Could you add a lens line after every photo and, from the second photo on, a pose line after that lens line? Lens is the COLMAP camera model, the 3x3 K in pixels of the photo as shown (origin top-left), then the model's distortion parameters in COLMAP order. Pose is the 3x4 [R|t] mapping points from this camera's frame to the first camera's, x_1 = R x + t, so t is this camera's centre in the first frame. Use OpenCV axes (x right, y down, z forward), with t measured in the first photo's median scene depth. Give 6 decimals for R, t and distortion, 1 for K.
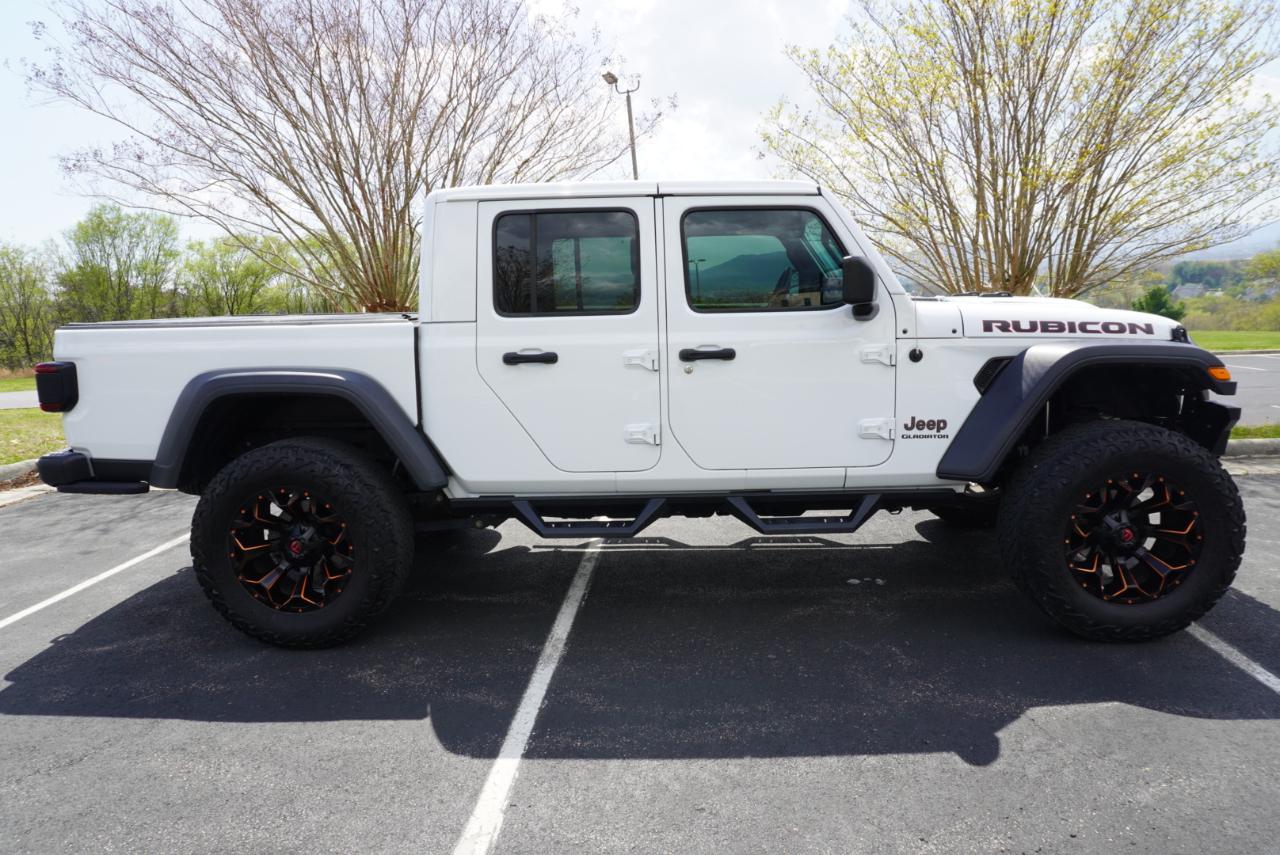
lens RADIAL K [[857.2, 0, 651.0], [0, 857.2, 417.9], [0, 0, 1]] dist [-0.047415, 0.033971]
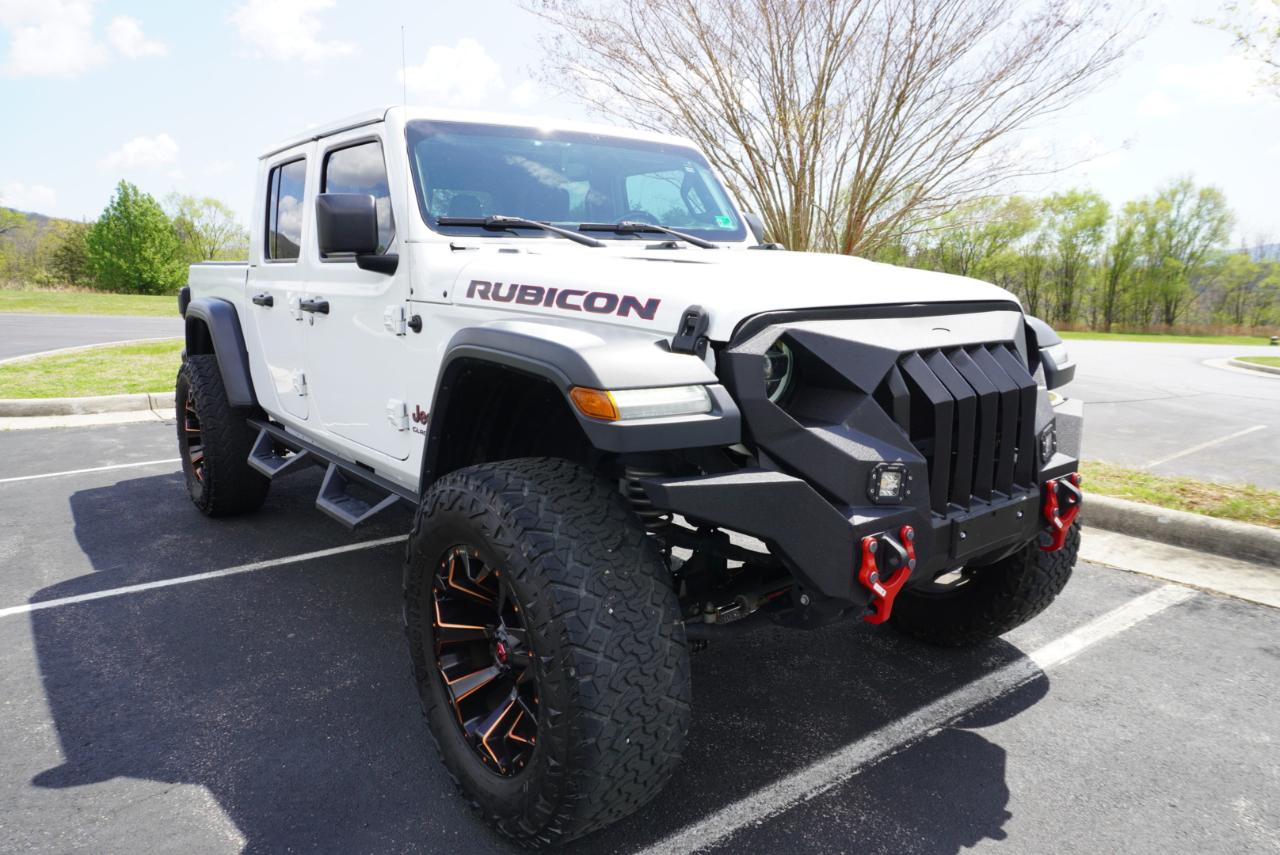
lens RADIAL K [[857.2, 0, 636.3], [0, 857.2, 430.5], [0, 0, 1]] dist [-0.047415, 0.033971]
pose [[0.643479, 0.168987, -0.746577, 0.999968], [-0.127523, 0.985363, 0.113123, -0.089813], [0.754766, 0.022413, 0.655611, 0.648915]]
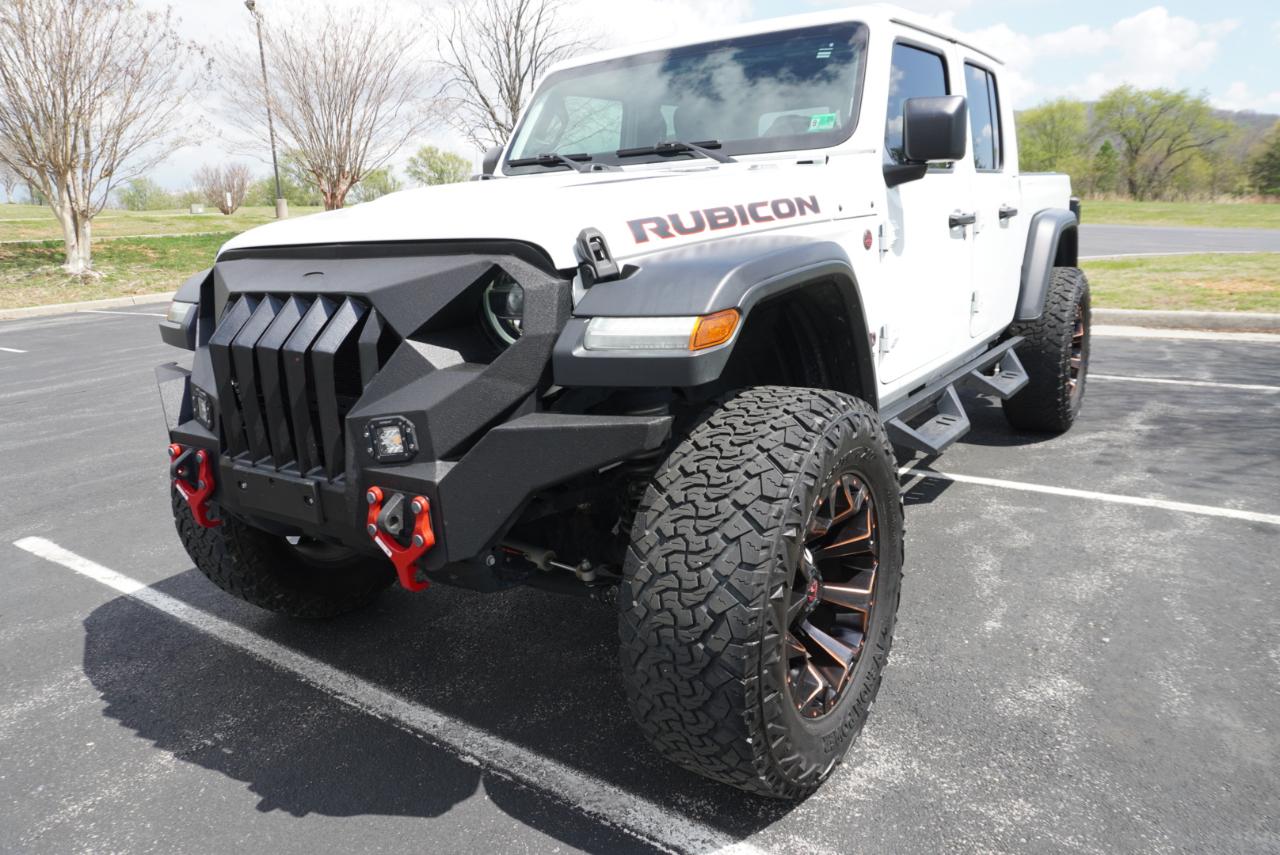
lens RADIAL K [[857.2, 0, 638.8], [0, 857.2, 422.3], [0, 0, 1]] dist [-0.047415, 0.033971]
pose [[-0.521072, 0.258544, -0.813412, 1.033583], [-0.059203, 0.939773, 0.336633, -0.220237], [0.851457, 0.223567, -0.474383, 1.624125]]
